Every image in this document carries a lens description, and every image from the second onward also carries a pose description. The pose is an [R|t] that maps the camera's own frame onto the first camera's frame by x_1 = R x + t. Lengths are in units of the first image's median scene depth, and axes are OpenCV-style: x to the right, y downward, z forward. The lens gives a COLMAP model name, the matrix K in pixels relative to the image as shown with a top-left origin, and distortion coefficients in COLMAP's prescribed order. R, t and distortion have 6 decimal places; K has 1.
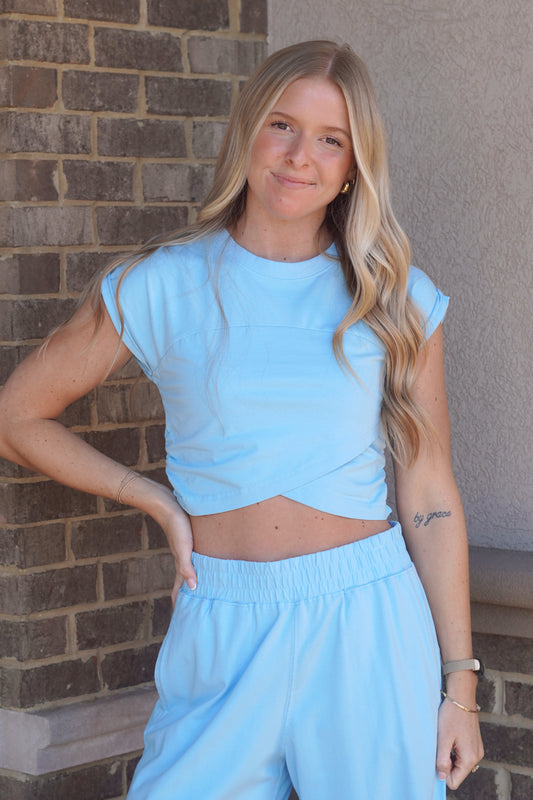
lens RADIAL K [[2116.1, 0, 265.8], [0, 2116.1, 457.1], [0, 0, 1]] dist [0.004182, -0.546018]
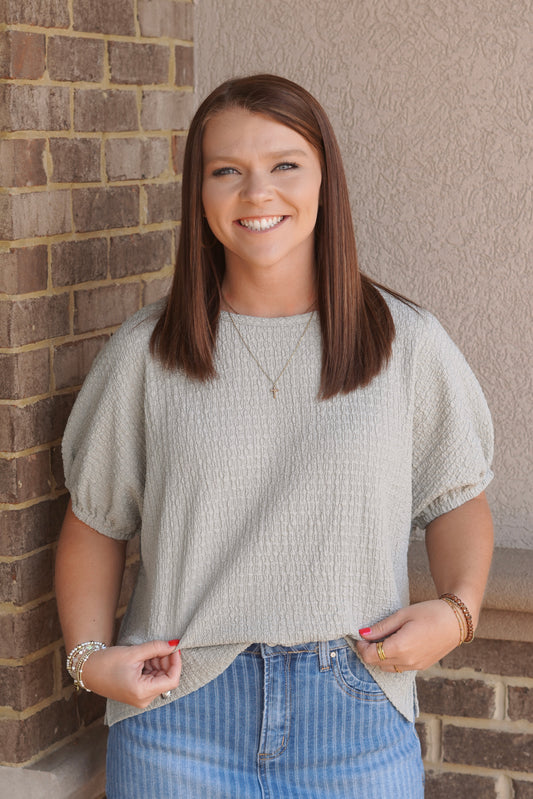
lens RADIAL K [[1967.3, 0, 303.9], [0, 1967.3, 389.6], [0, 0, 1]] dist [-0.054783, 0.294448]
pose [[0.939587, -0.030571, 0.340942, -0.271223], [0.020829, 0.999264, 0.032201, -0.058921], [-0.341676, -0.023154, 0.939533, 0.191874]]
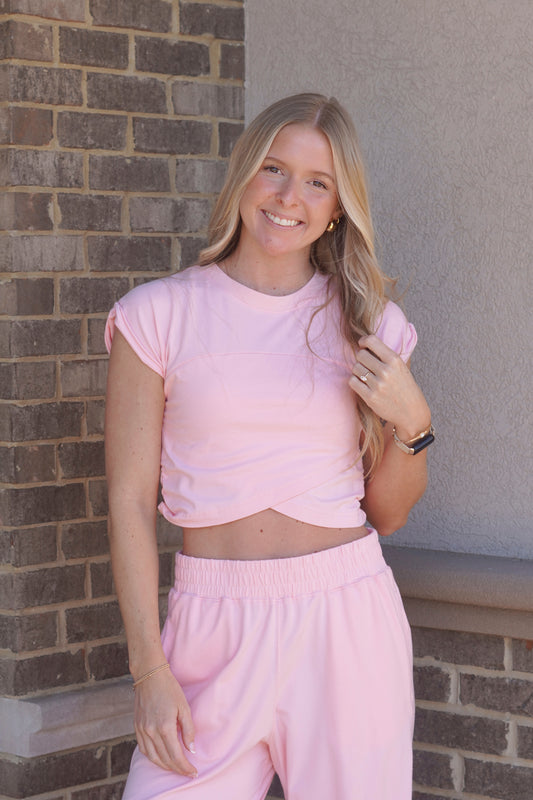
lens RADIAL K [[2068.2, 0, 265.0], [0, 2068.2, 438.2], [0, 0, 1]] dist [-0.007012, -0.195523]
pose [[0.999884, 0.006270, 0.013882, -0.002641], [-0.005955, 0.999726, -0.022642, 0.009429], [-0.014020, 0.022557, 0.999647, -0.065055]]
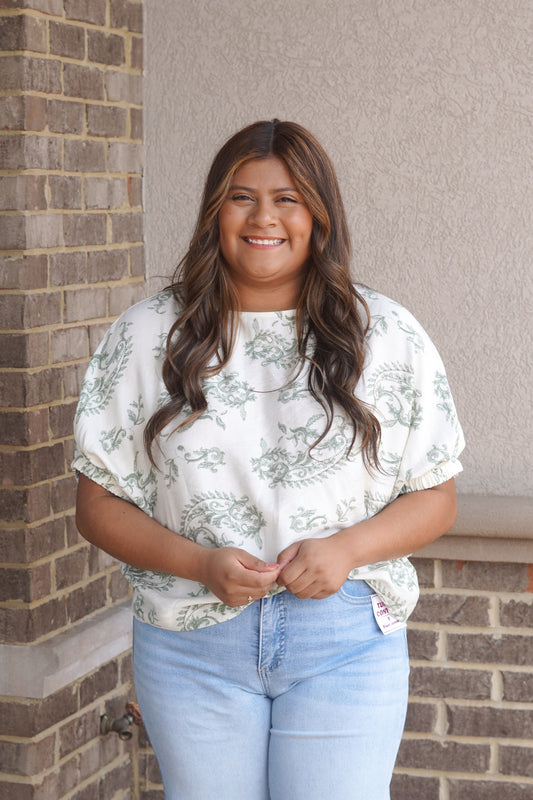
lens RADIAL K [[1975.0, 0, 266.5], [0, 1975.0, 400.0], [0, 0, 1]] dist [0.019879, -0.398397]
pose [[0.916956, -0.025664, 0.398162, -0.416468], [0.027353, 0.999625, 0.001438, -0.013122], [-0.398049, 0.009573, 0.917314, -0.056063]]
